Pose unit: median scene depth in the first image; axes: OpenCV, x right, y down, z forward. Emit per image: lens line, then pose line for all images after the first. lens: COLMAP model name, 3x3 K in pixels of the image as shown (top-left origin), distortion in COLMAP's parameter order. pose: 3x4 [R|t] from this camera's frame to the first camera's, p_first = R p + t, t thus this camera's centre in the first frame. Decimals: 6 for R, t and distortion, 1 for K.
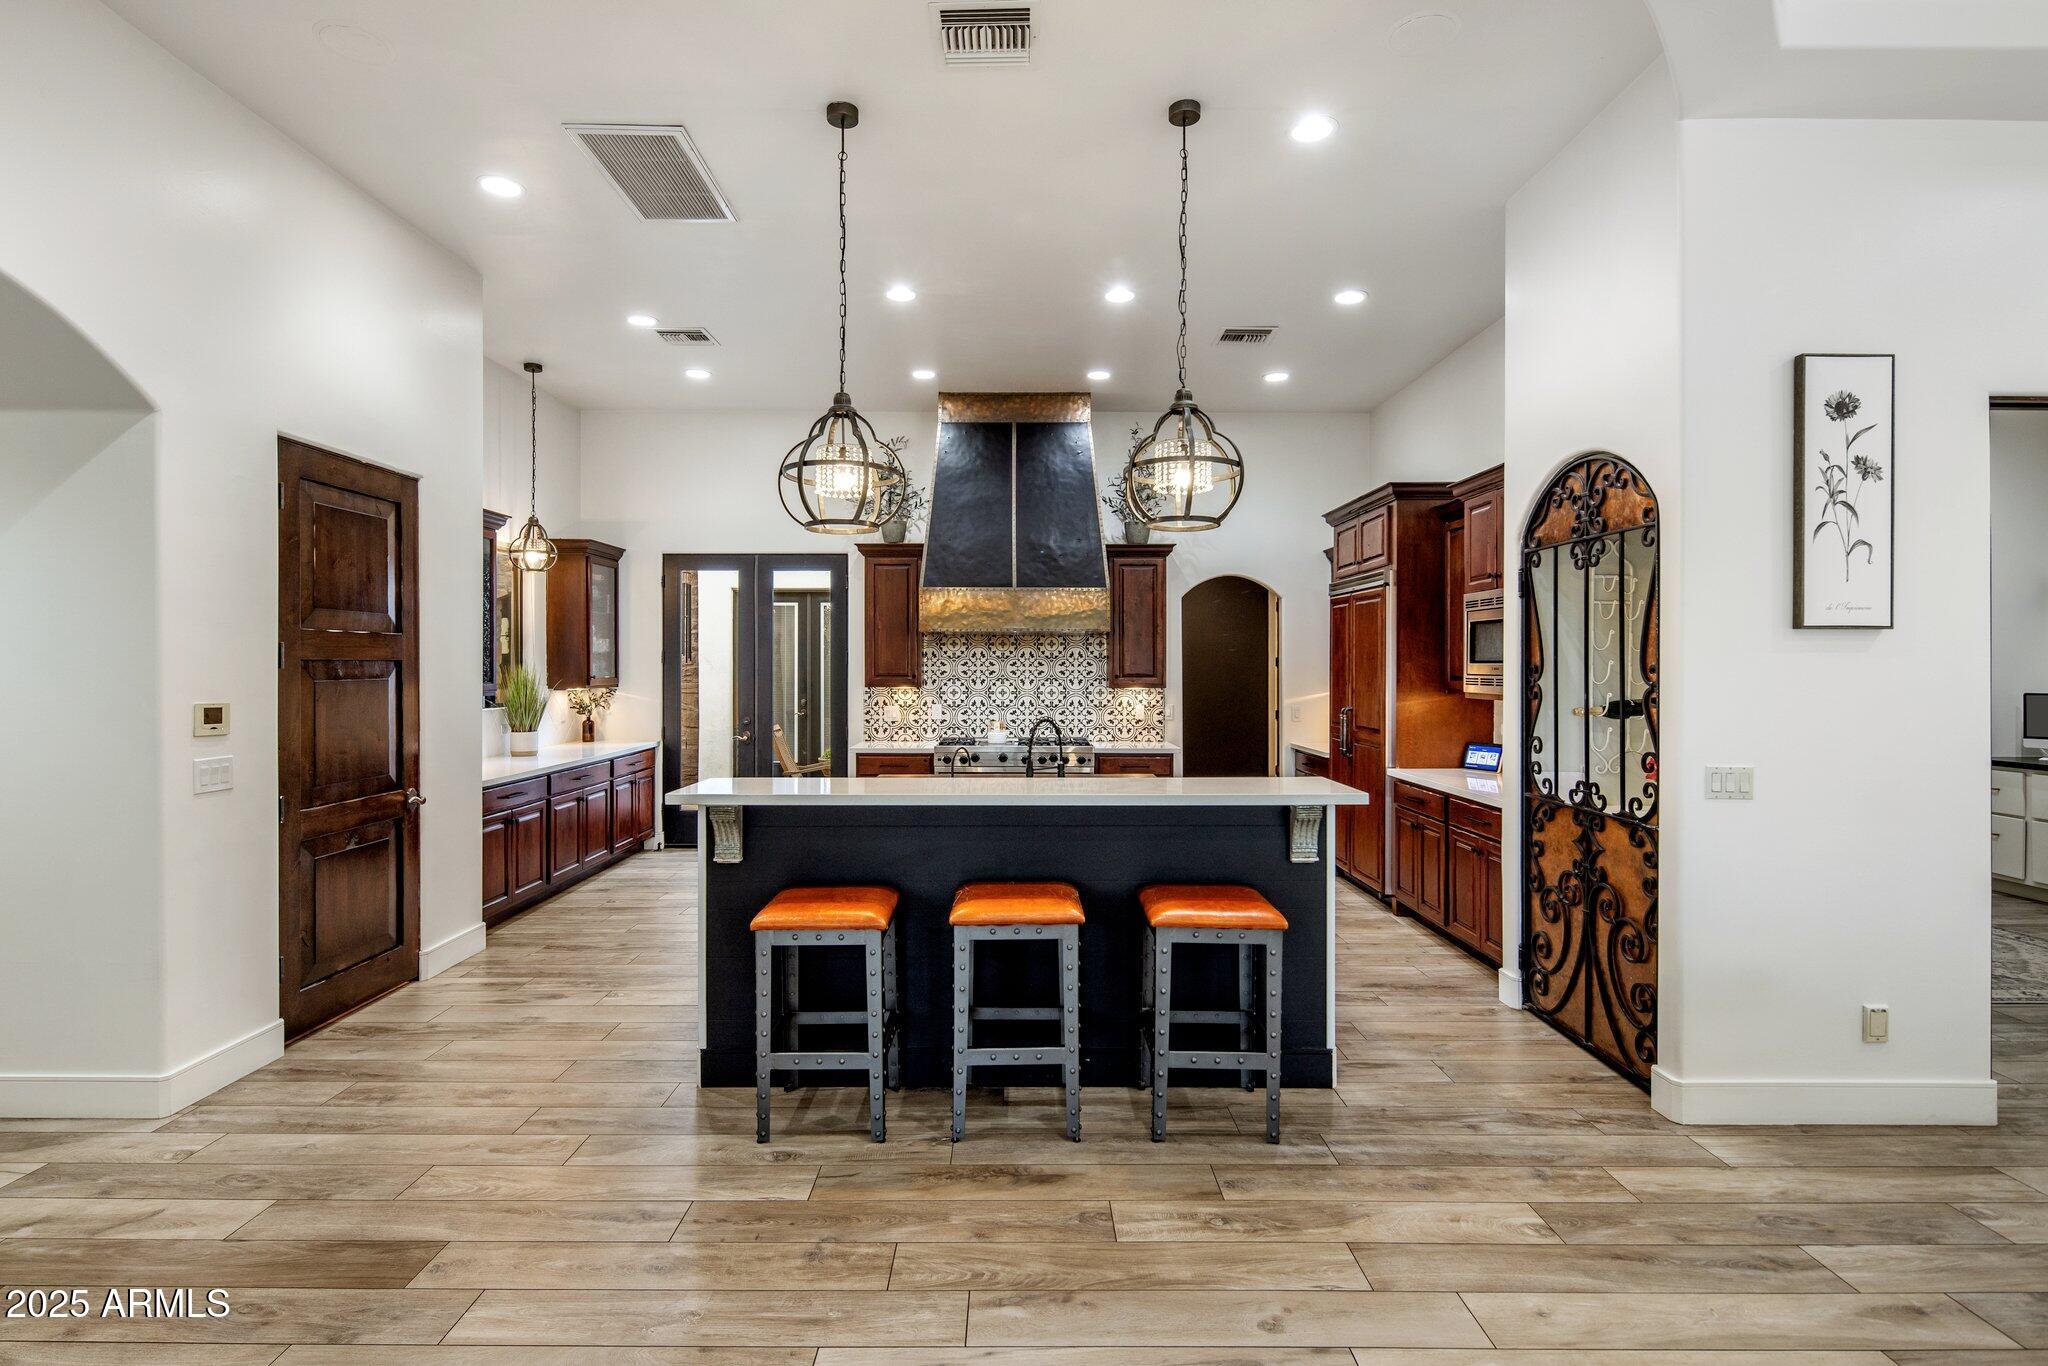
lens RADIAL K [[981.7, 0, 1015.0], [0, 981.7, 671.5], [0, 0, 1]] dist [0.005616, -0.003491]
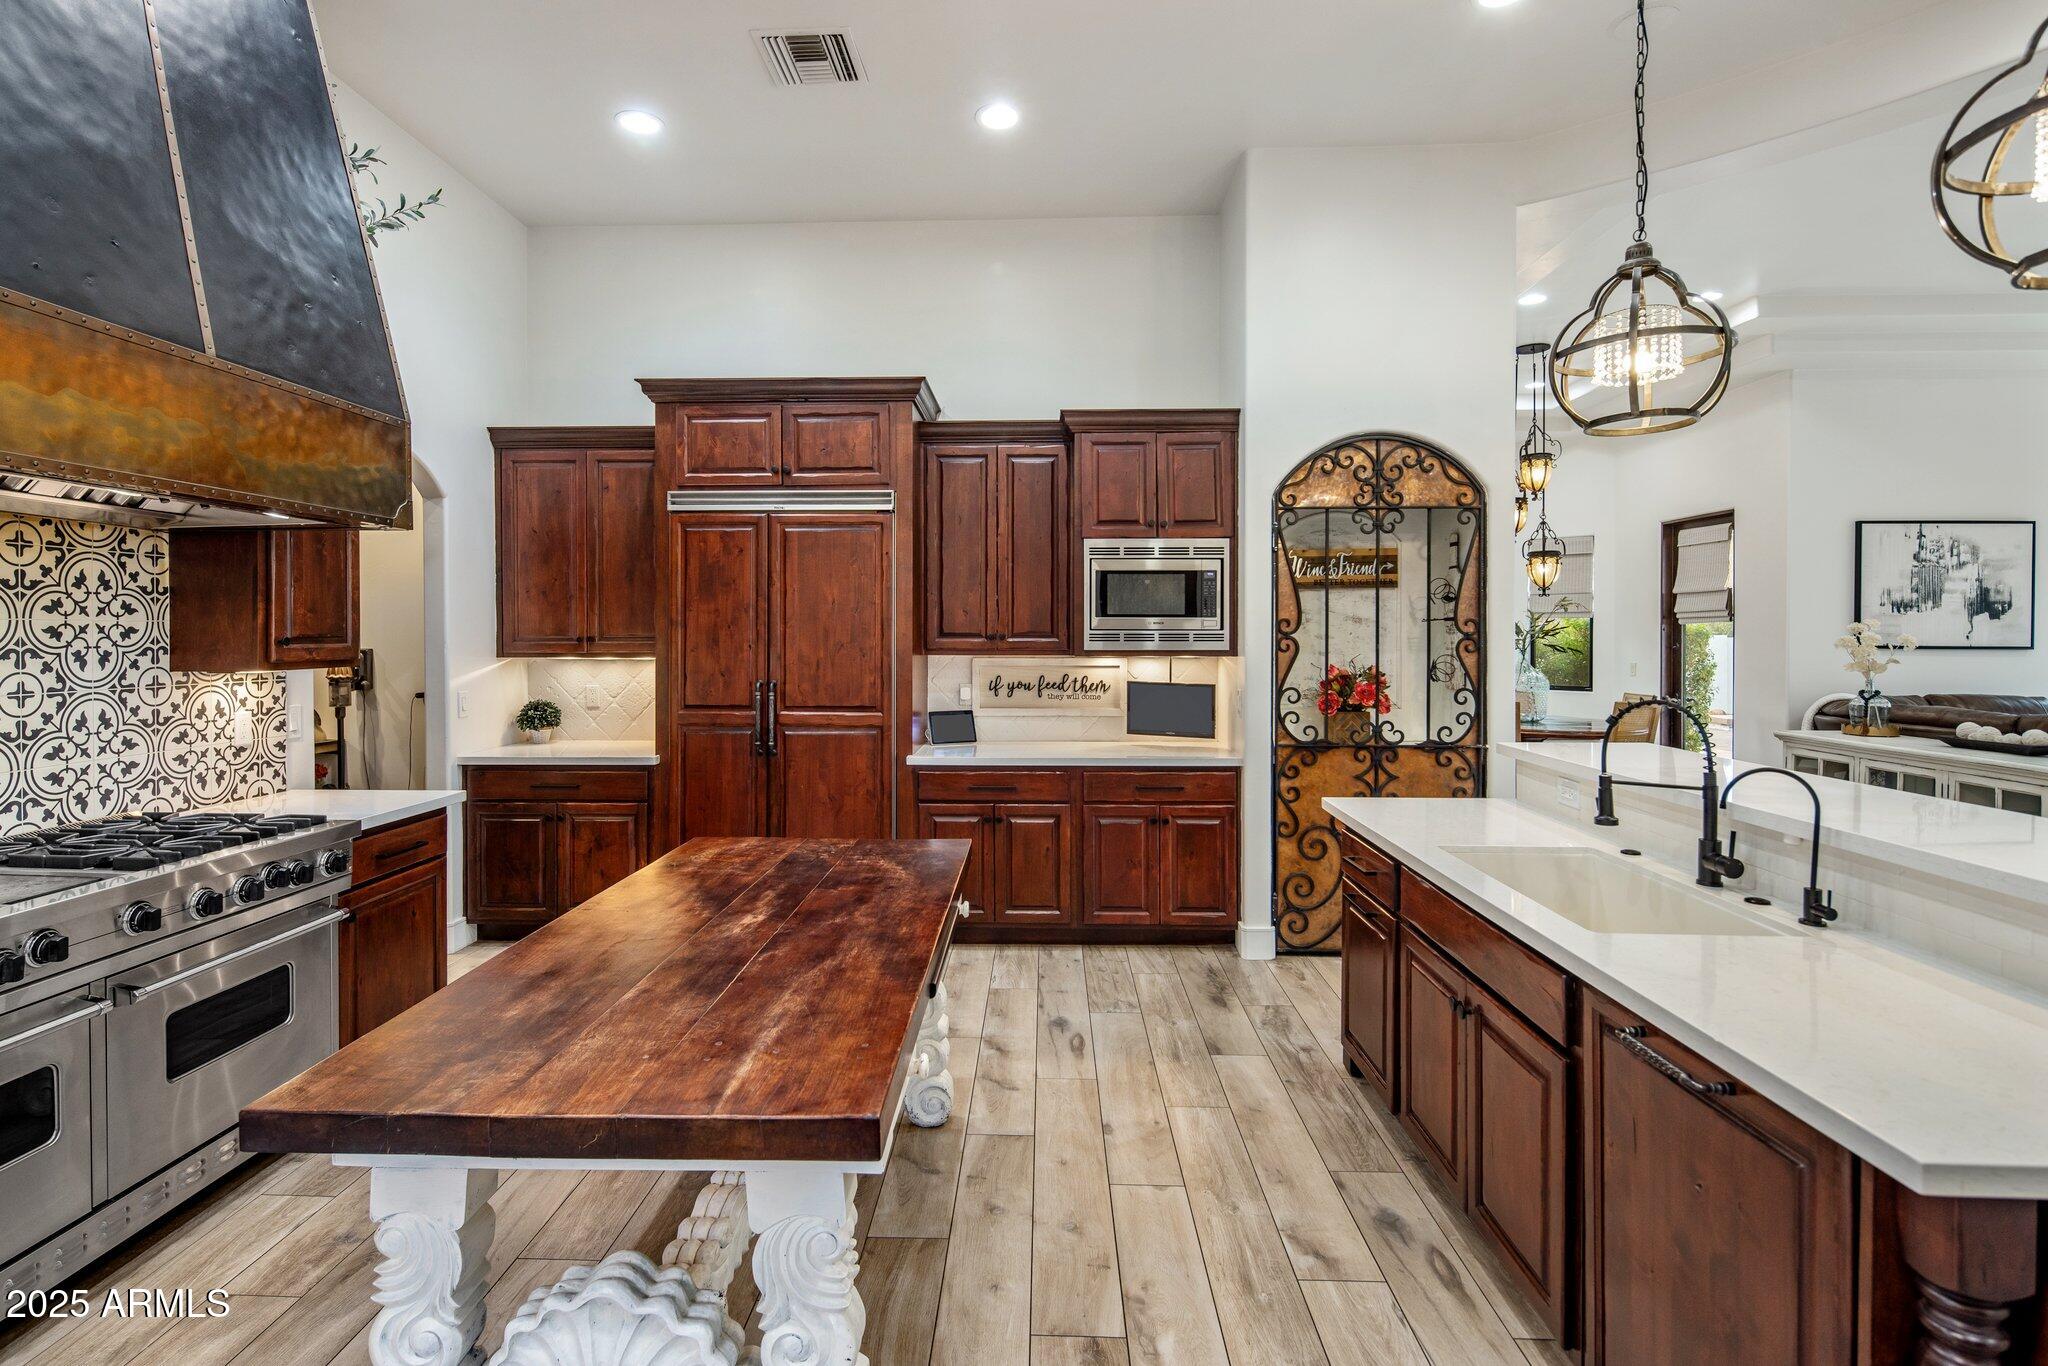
lens RADIAL K [[981.7, 0, 1015.3], [0, 981.7, 640.0], [0, 0, 1]] dist [0.005616, -0.003491]
pose [[0.033913, -0.007141, 0.999399, -0.278707], [0.006440, 0.999955, 0.006927, 0.003658], [-0.999404, 0.006201, 0.033957, 0.672756]]
